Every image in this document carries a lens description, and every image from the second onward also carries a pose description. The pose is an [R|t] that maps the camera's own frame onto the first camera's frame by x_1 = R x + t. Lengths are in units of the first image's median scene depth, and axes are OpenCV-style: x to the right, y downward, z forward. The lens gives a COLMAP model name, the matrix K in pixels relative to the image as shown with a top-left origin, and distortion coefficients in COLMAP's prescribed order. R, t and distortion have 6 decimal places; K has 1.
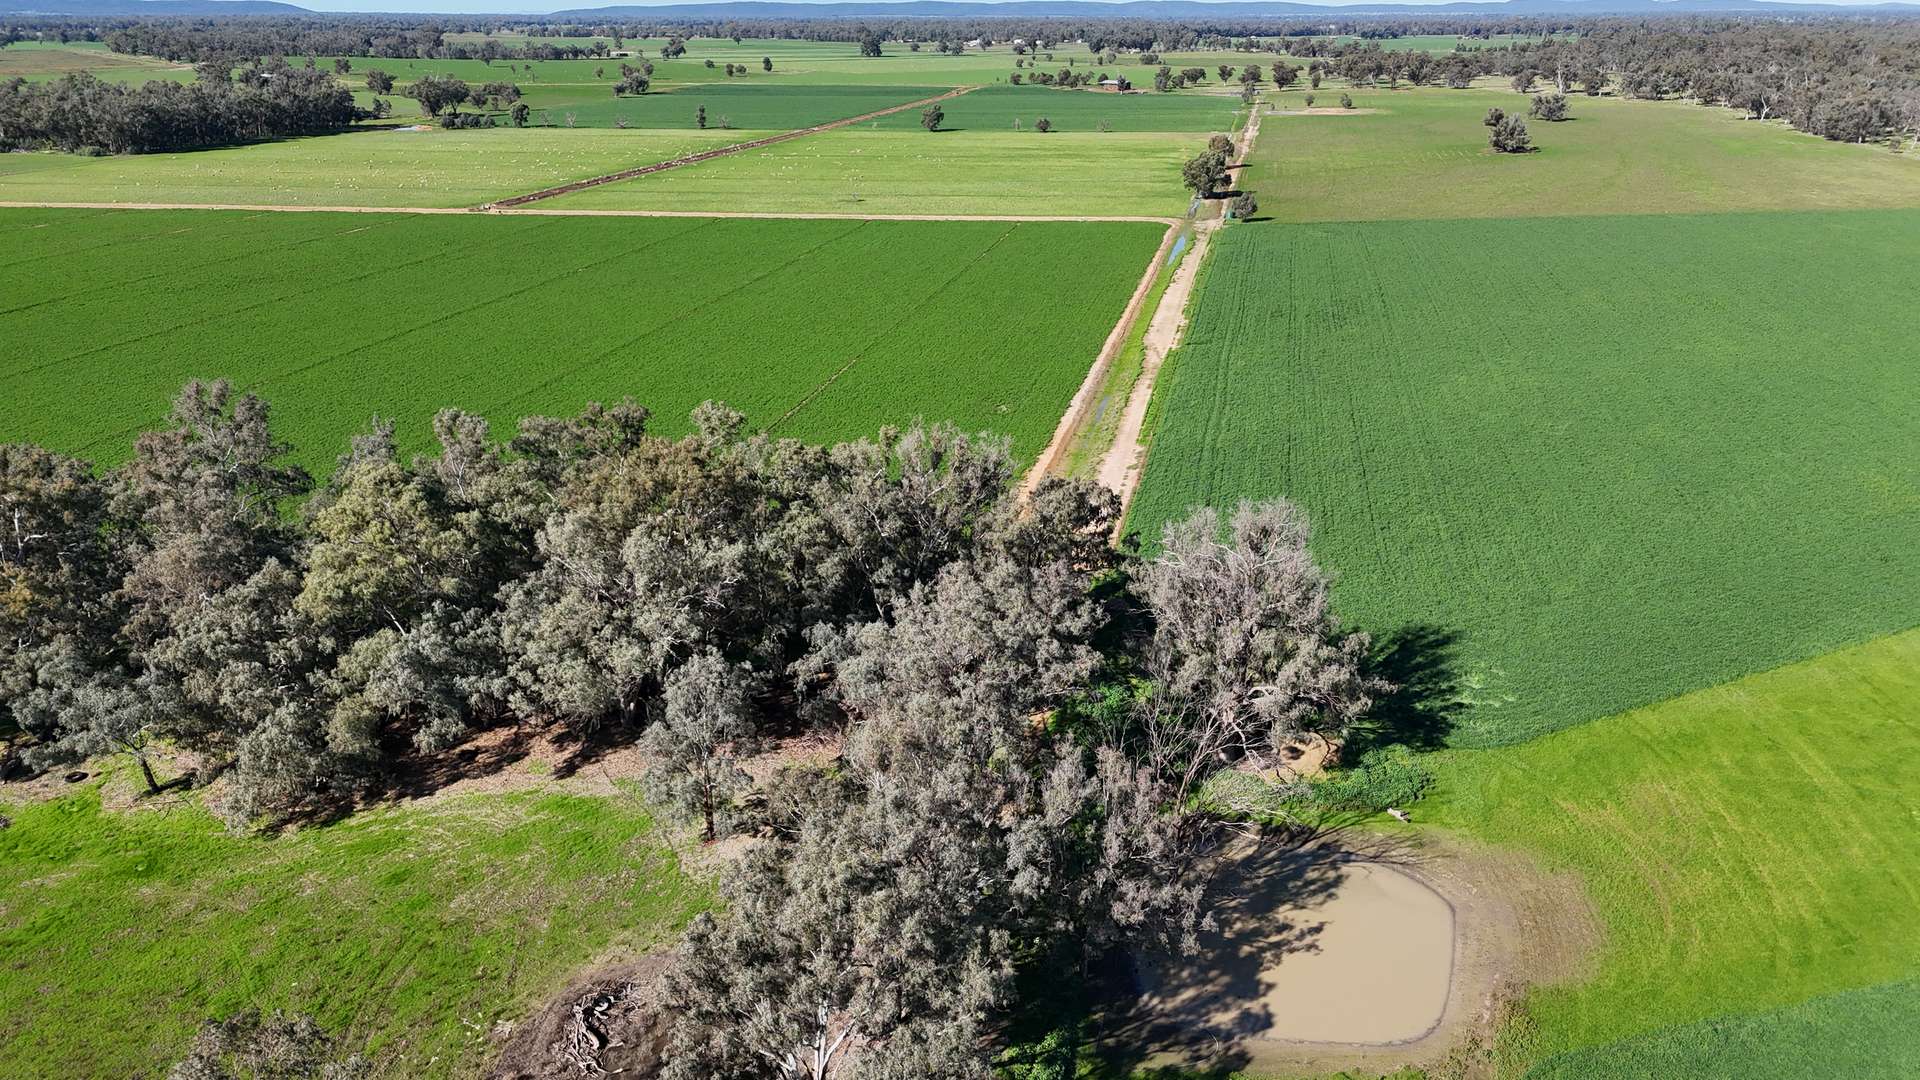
lens RADIAL K [[1438.5, 0, 960.0], [0, 1438.5, 540.0], [0, 0, 1]] dist [0.091256, -0.088961]
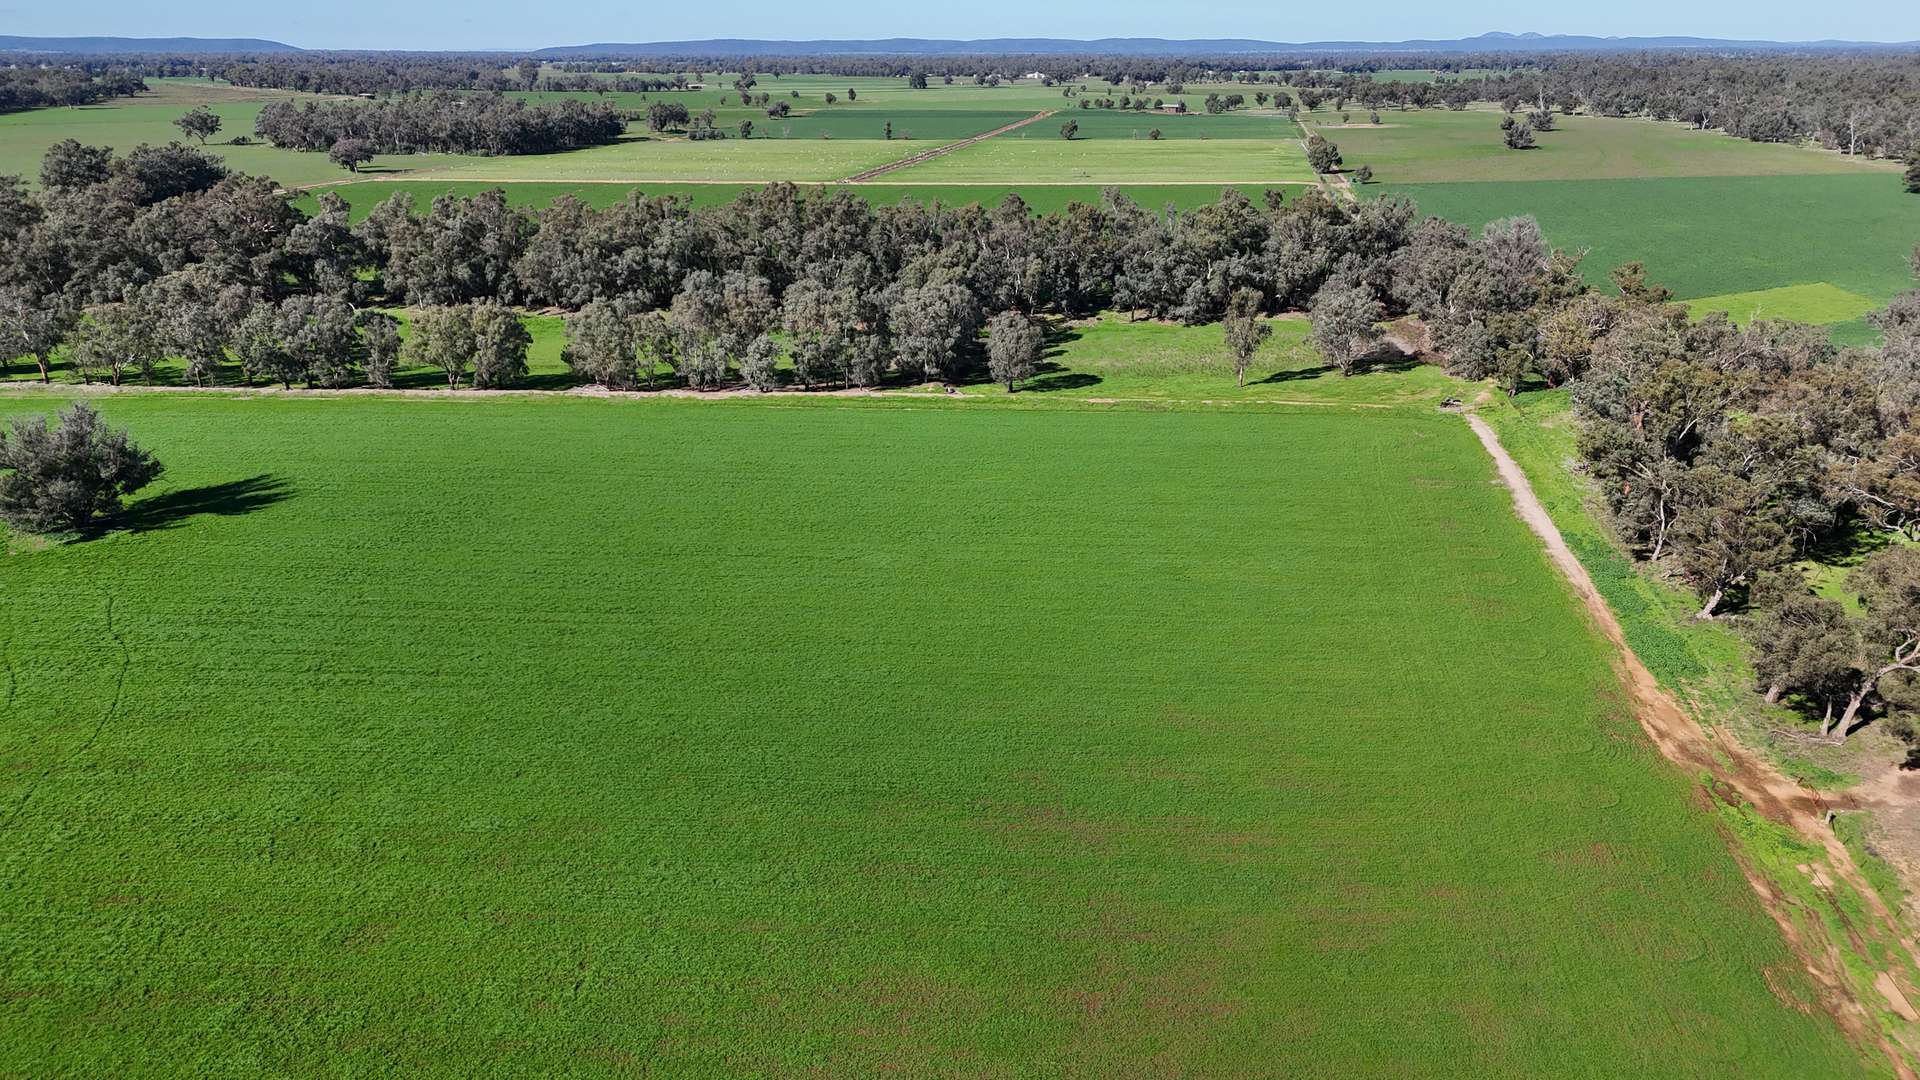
lens RADIAL K [[1438.5, 0, 960.0], [0, 1438.5, 540.0], [0, 0, 1]] dist [0.091256, -0.088961]
pose [[0.999687, -0.008568, 0.023521, -0.111957], [0.009093, 0.999710, -0.022299, 0.077363], [-0.023323, 0.022506, 0.999475, -0.211859]]
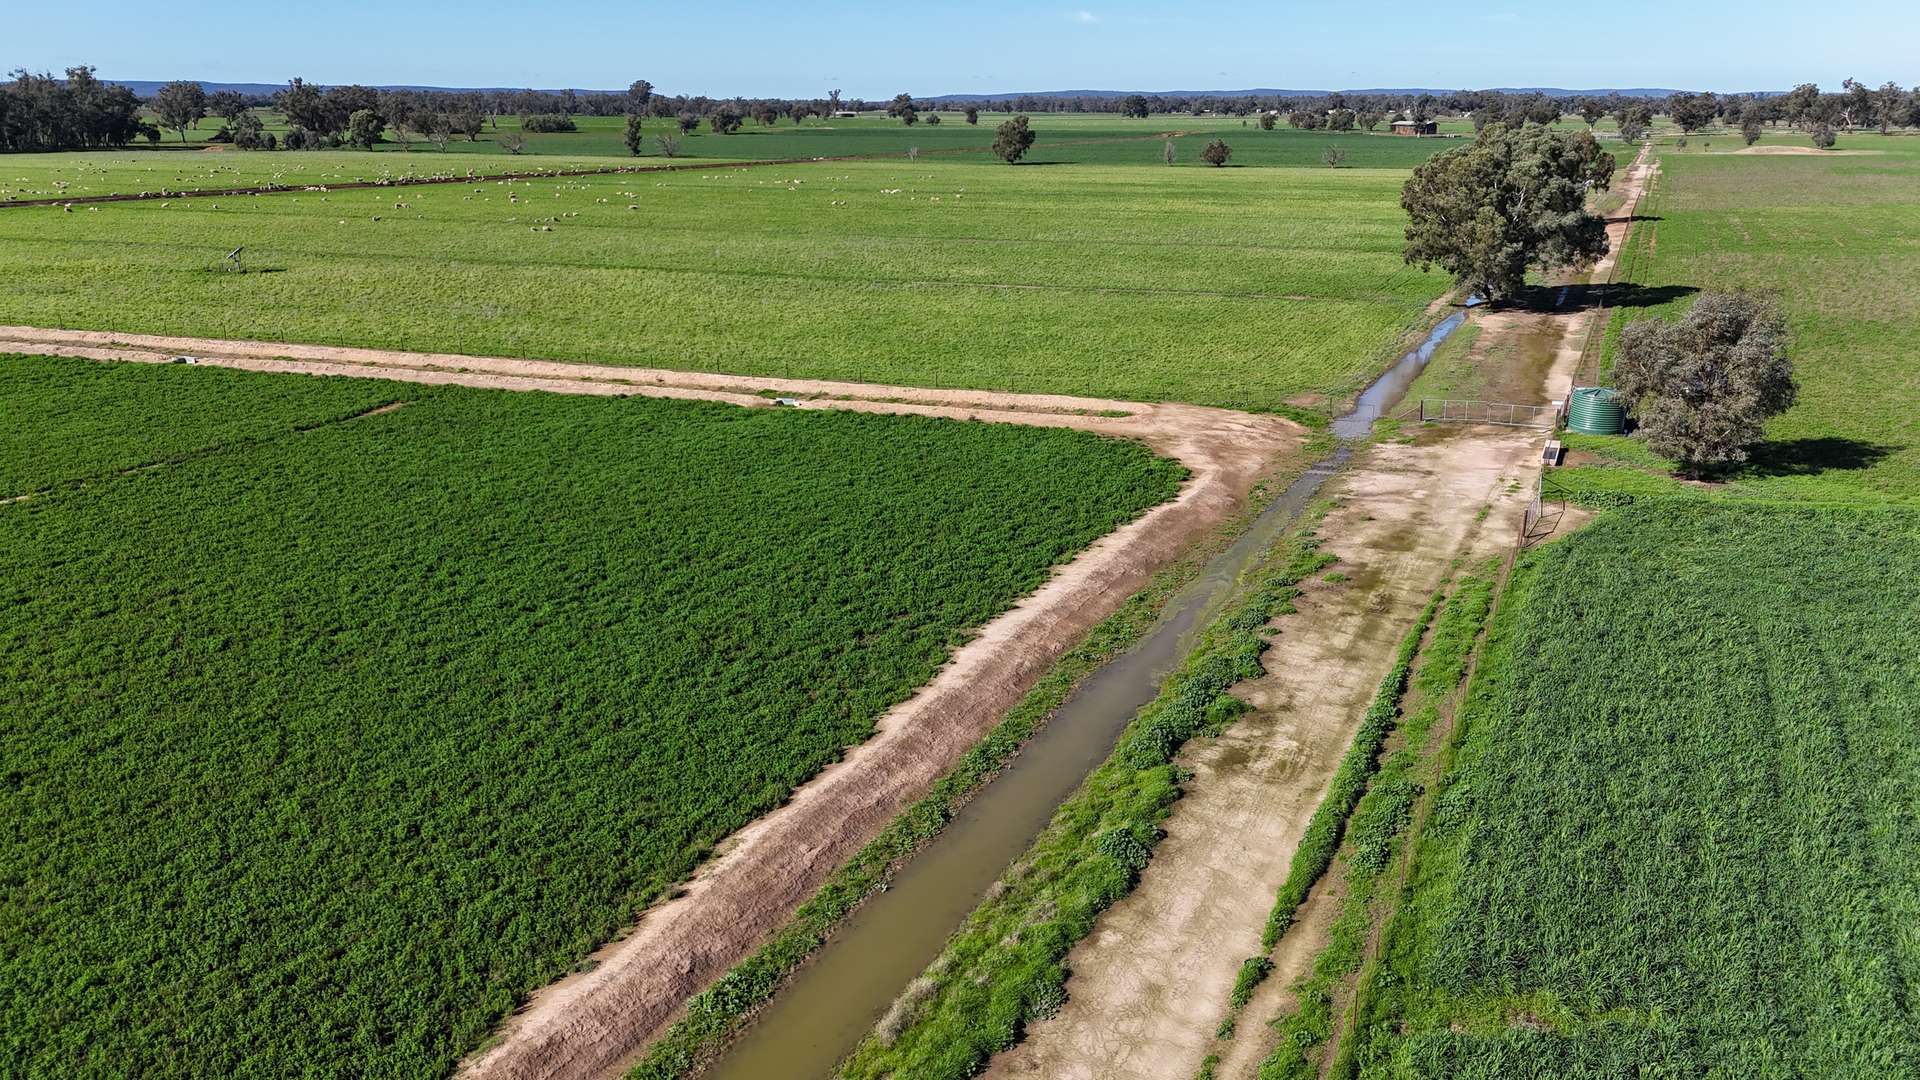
lens RADIAL K [[1438.5, 0, 960.0], [0, 1438.5, 540.0], [0, 0, 1]] dist [0.091256, -0.088961]
pose [[0.975164, 0.068035, -0.210776, 0.064650], [-0.079820, 0.995657, -0.047910, -0.083965], [0.206602, 0.063544, 0.976360, 0.351080]]
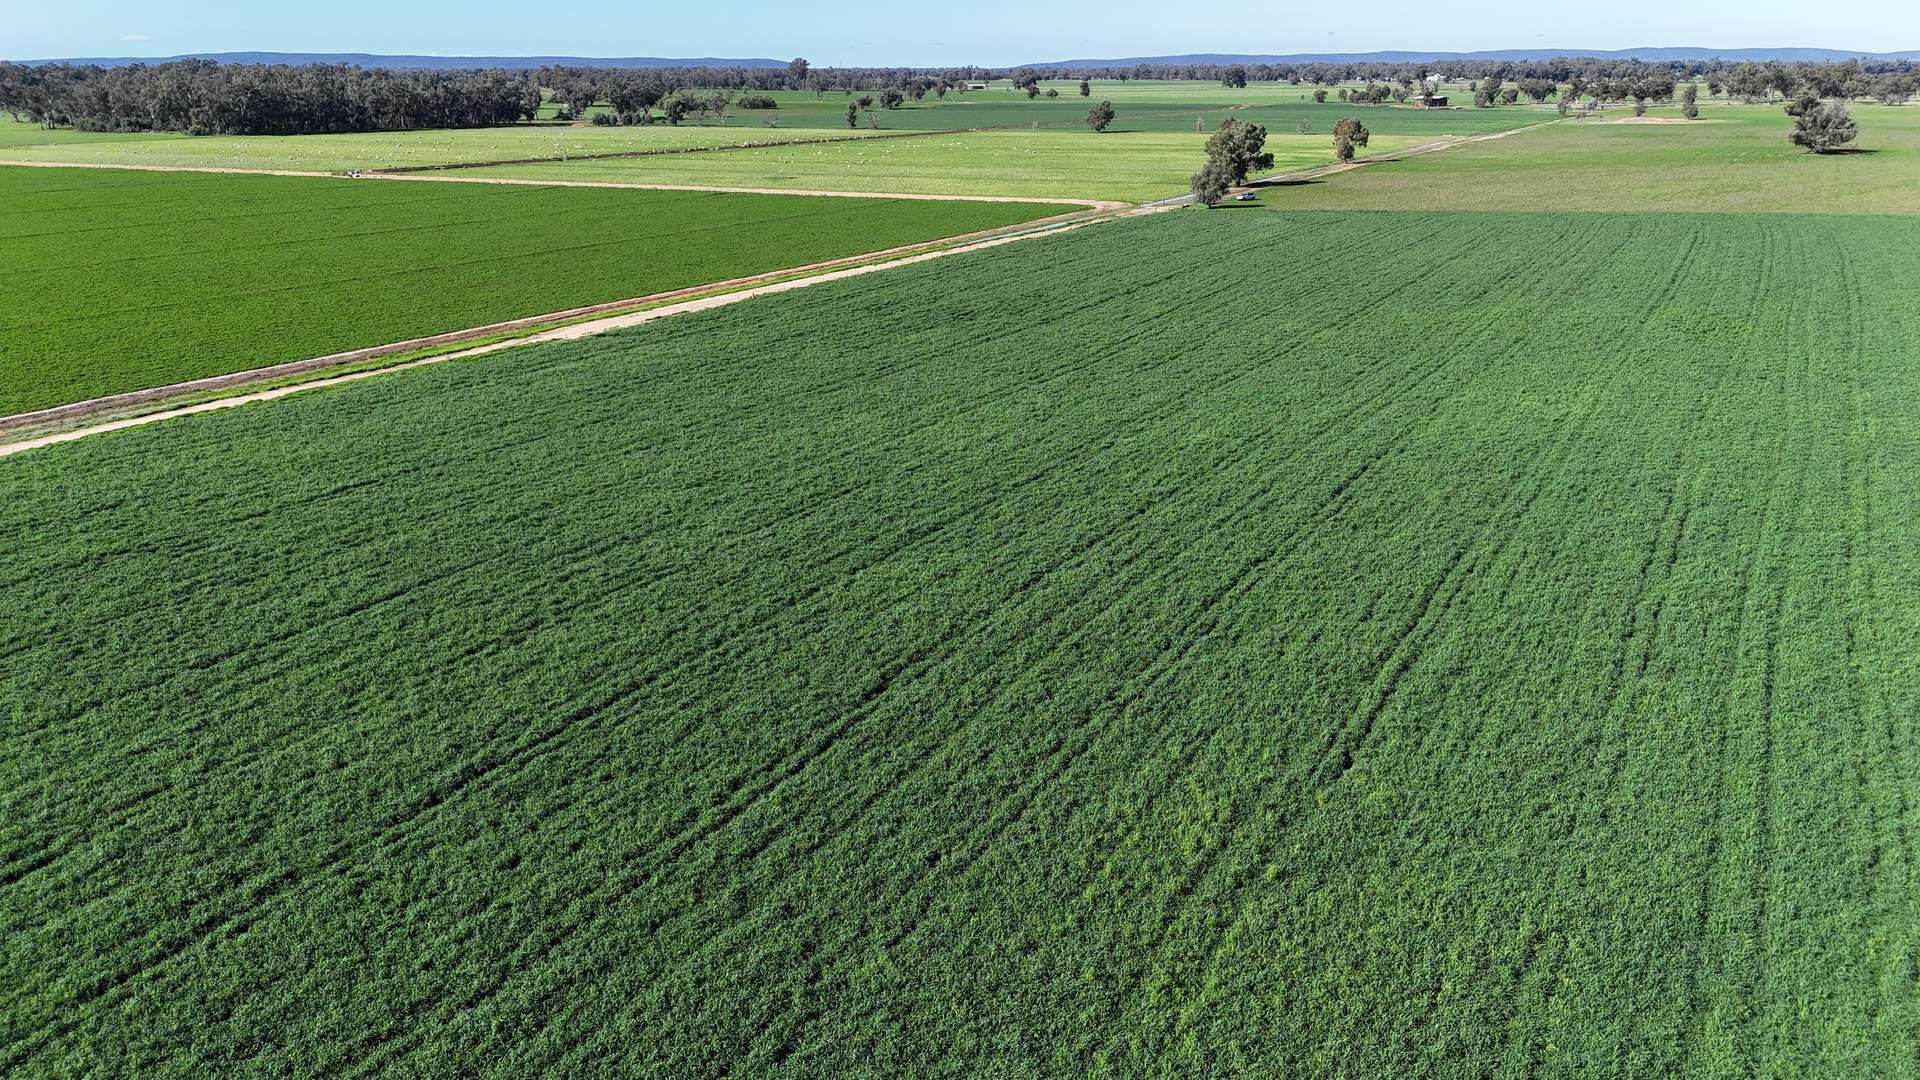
lens RADIAL K [[1438.5, 0, 960.0], [0, 1438.5, 540.0], [0, 0, 1]] dist [0.091256, -0.088961]
pose [[0.954150, 0.091722, -0.284928, 0.124479], [-0.101176, 0.994694, -0.018609, -0.015526], [0.281709, 0.046584, 0.958368, 0.131168]]
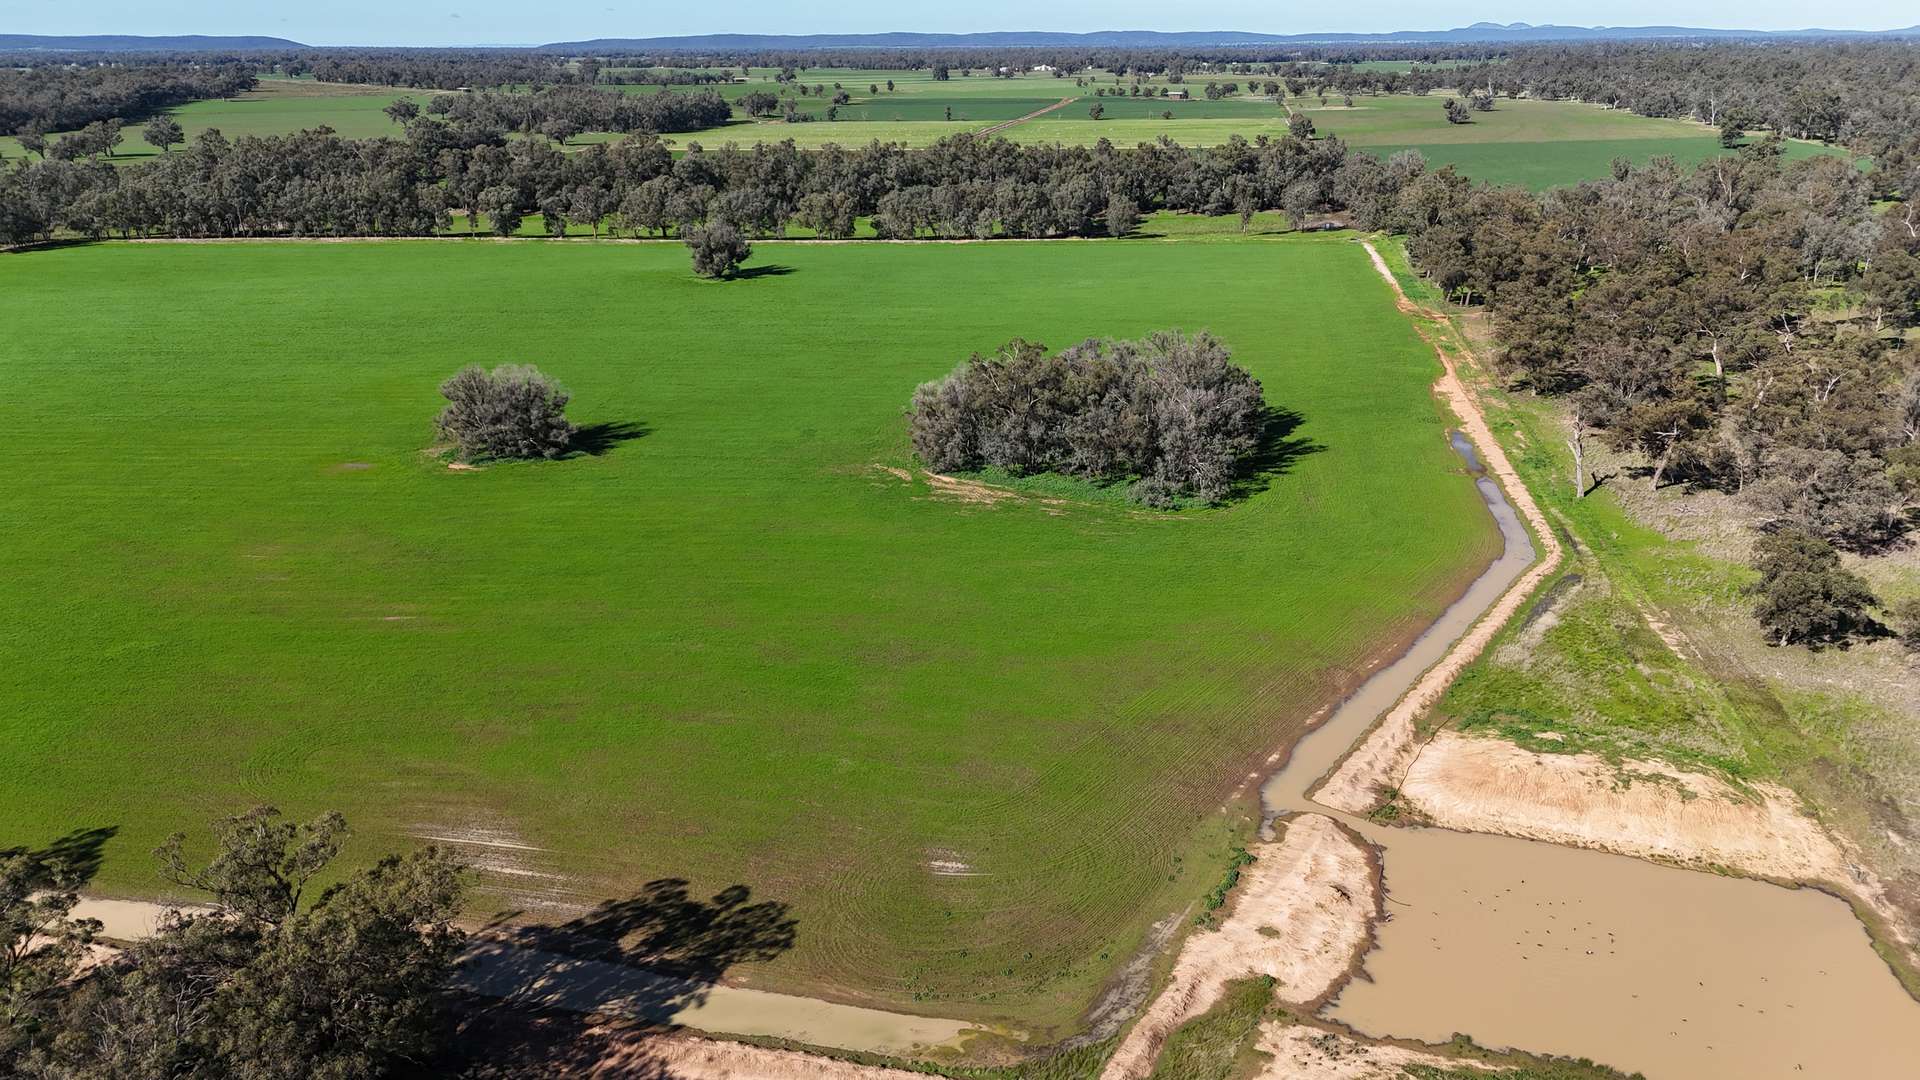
lens RADIAL K [[1438.5, 0, 960.0], [0, 1438.5, 540.0], [0, 0, 1]] dist [0.091256, -0.088961]
pose [[0.999499, -0.015248, 0.027741, -0.164178], [0.015751, 0.999714, -0.017996, 0.152654], [-0.027458, 0.018424, 0.999453, -0.429241]]
